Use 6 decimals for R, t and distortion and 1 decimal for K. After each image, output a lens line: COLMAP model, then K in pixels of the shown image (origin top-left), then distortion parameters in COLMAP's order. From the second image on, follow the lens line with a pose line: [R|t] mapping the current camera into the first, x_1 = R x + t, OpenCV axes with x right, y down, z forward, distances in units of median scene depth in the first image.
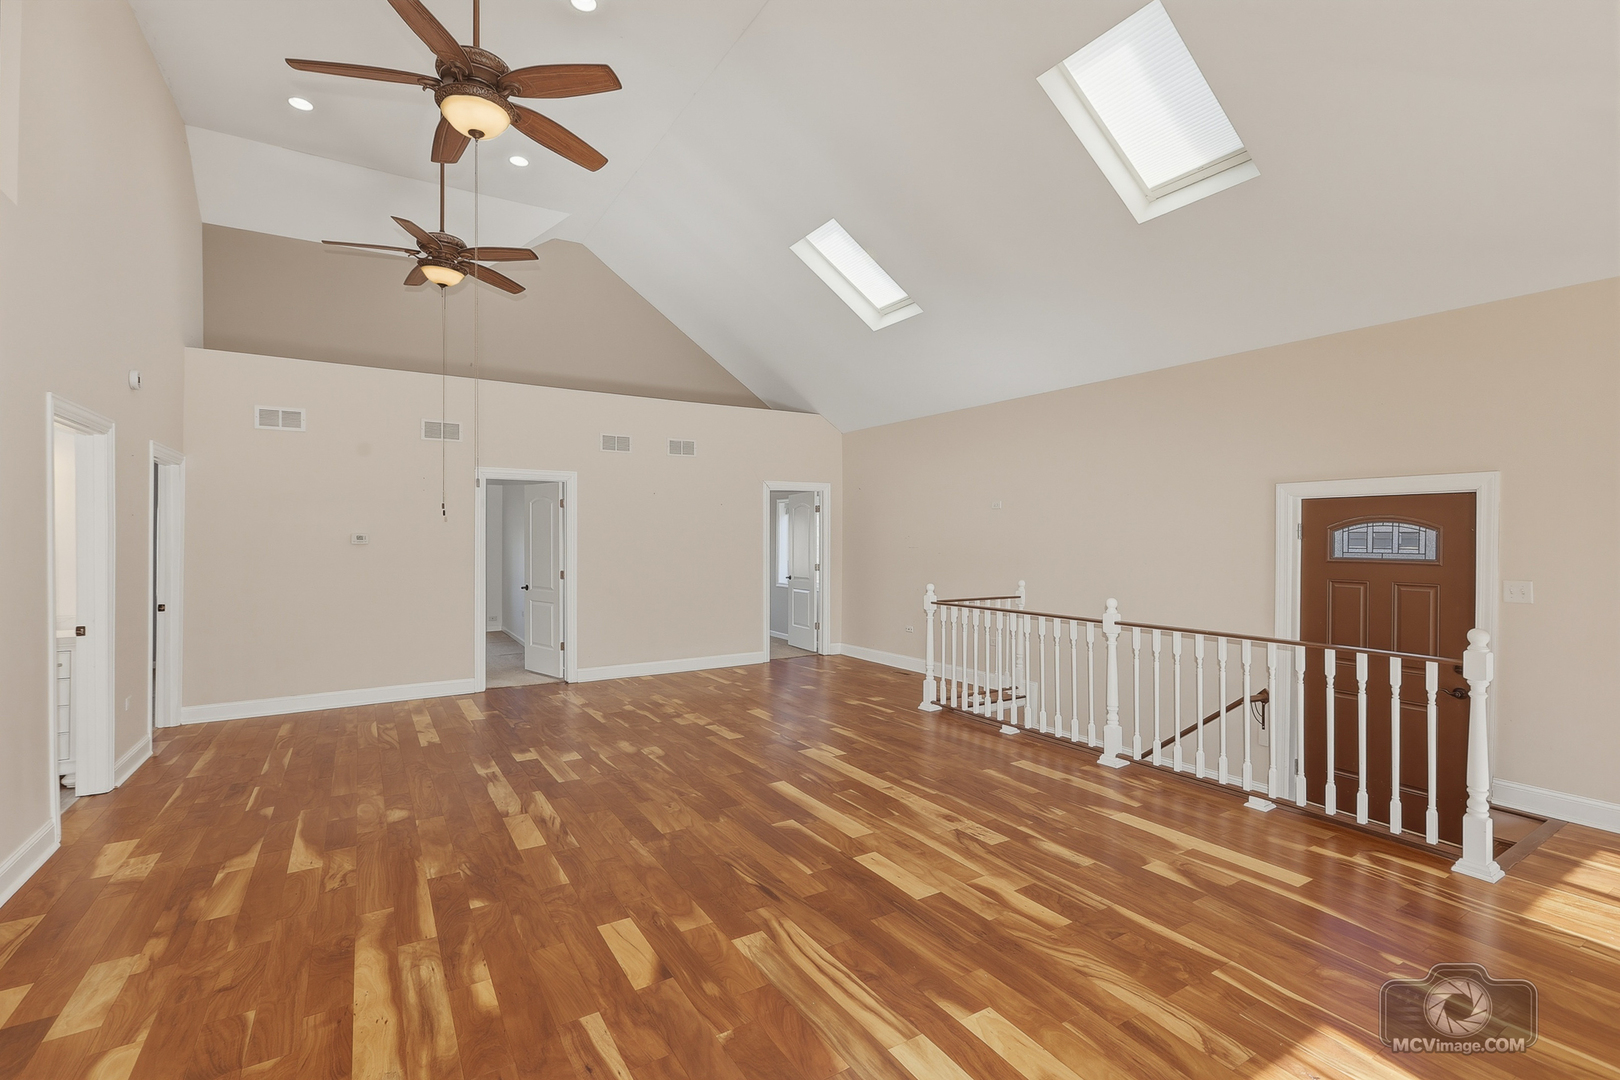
lens RADIAL K [[698.2, 0, 800.5], [0, 698.2, 544.2], [0, 0, 1]] dist [0.000896, 0.000318]
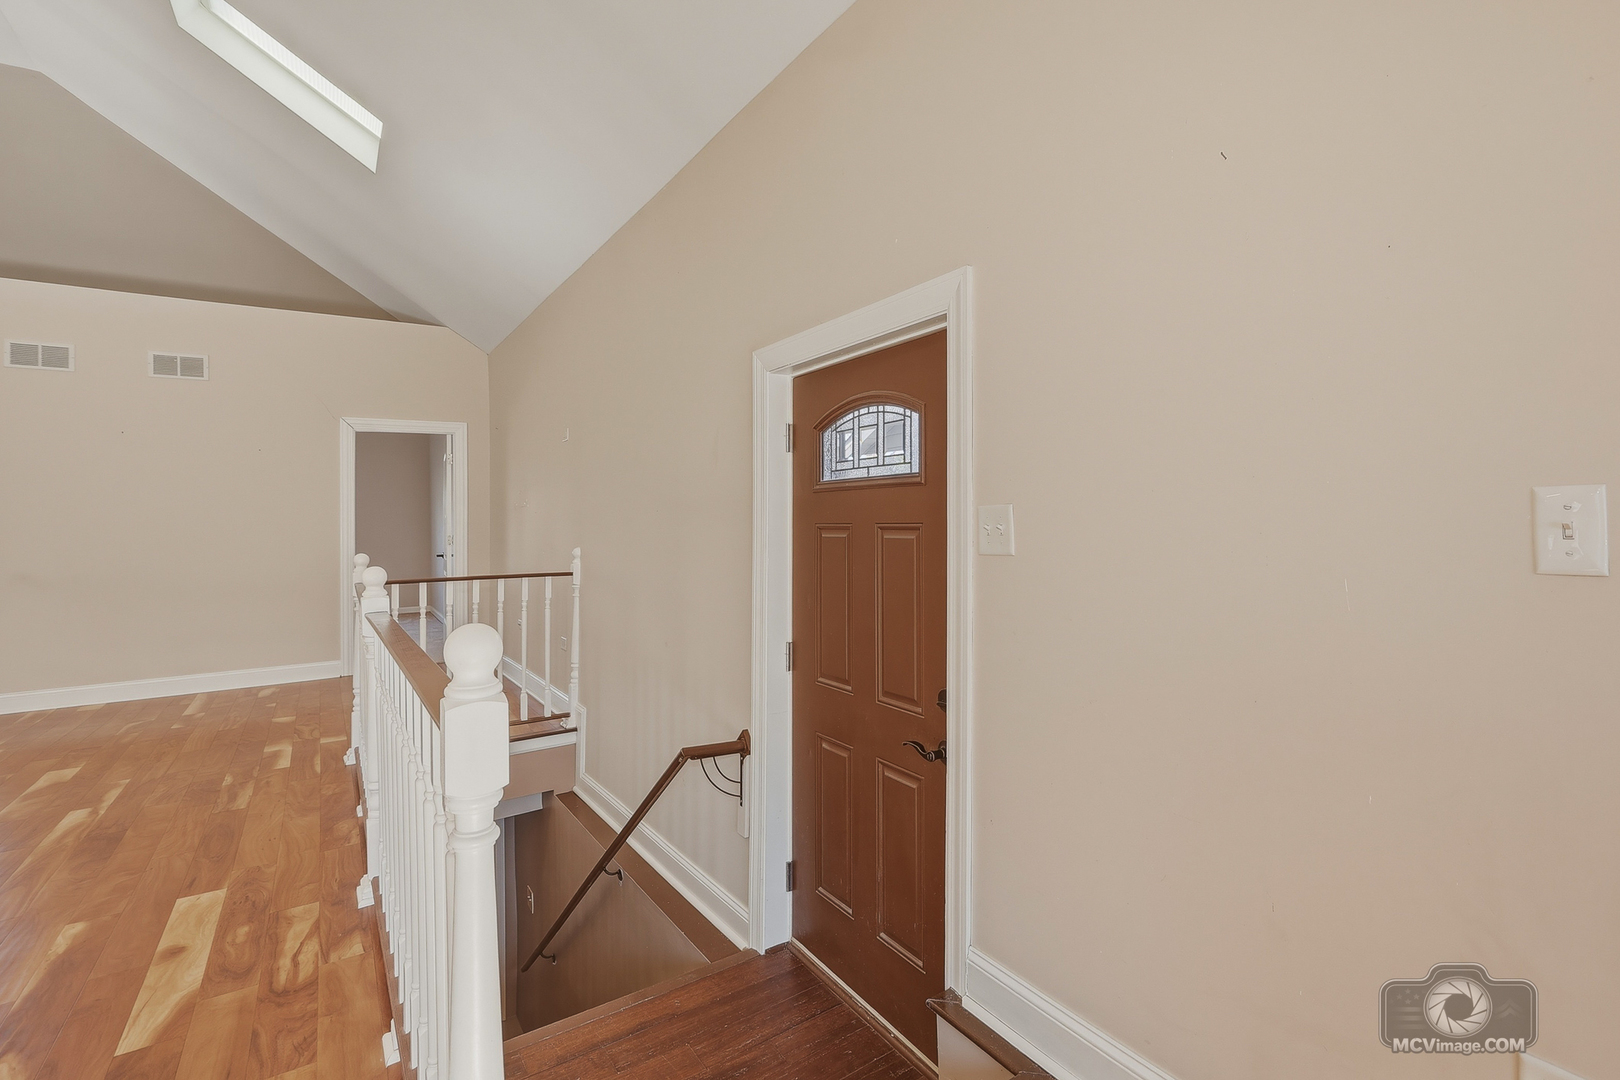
lens RADIAL K [[749.8, 0, 814.3], [0, 749.8, 533.7], [0, 0, 1]] dist [0.000258, 0.000250]
pose [[0.999208, -0.019860, 0.034481, 0.711706], [0.019533, 0.999761, 0.009789, 0.050333], [-0.034668, -0.009108, 0.999357, 0.422402]]
